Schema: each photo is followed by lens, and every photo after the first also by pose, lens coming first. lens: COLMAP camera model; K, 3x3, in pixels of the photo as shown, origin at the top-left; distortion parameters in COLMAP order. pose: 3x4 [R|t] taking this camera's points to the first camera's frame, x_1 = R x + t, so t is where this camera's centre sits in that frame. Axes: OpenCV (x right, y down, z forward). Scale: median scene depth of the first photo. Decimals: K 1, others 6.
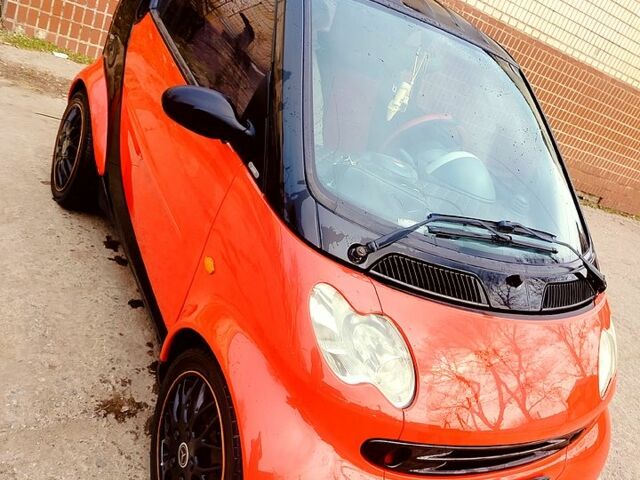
lens RADIAL K [[618.7, 0, 319.4], [0, 618.7, 240.1], [0, 0, 1]] dist [-0.009094, 0.000000]
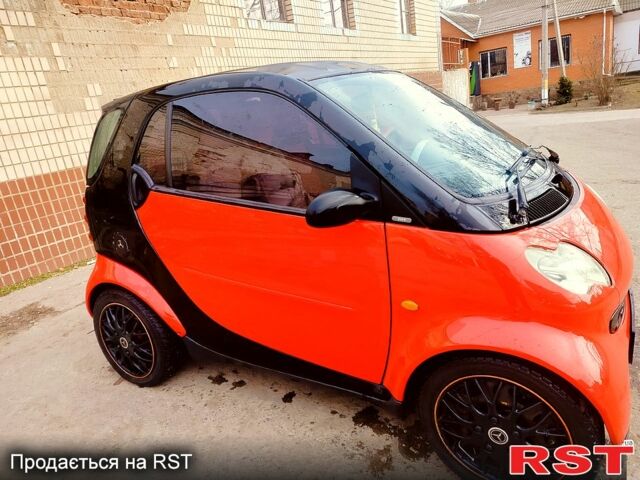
lens RADIAL K [[453.8, 0, 320.9], [0, 453.8, 241.4], [0, 0, 1]] dist [0.002893, -0.000726]
pose [[0.737183, -0.589703, 0.329865, -0.549721], [0.604617, 0.793642, 0.067602, -0.236792], [-0.301660, 0.149607, 0.941604, 0.190195]]
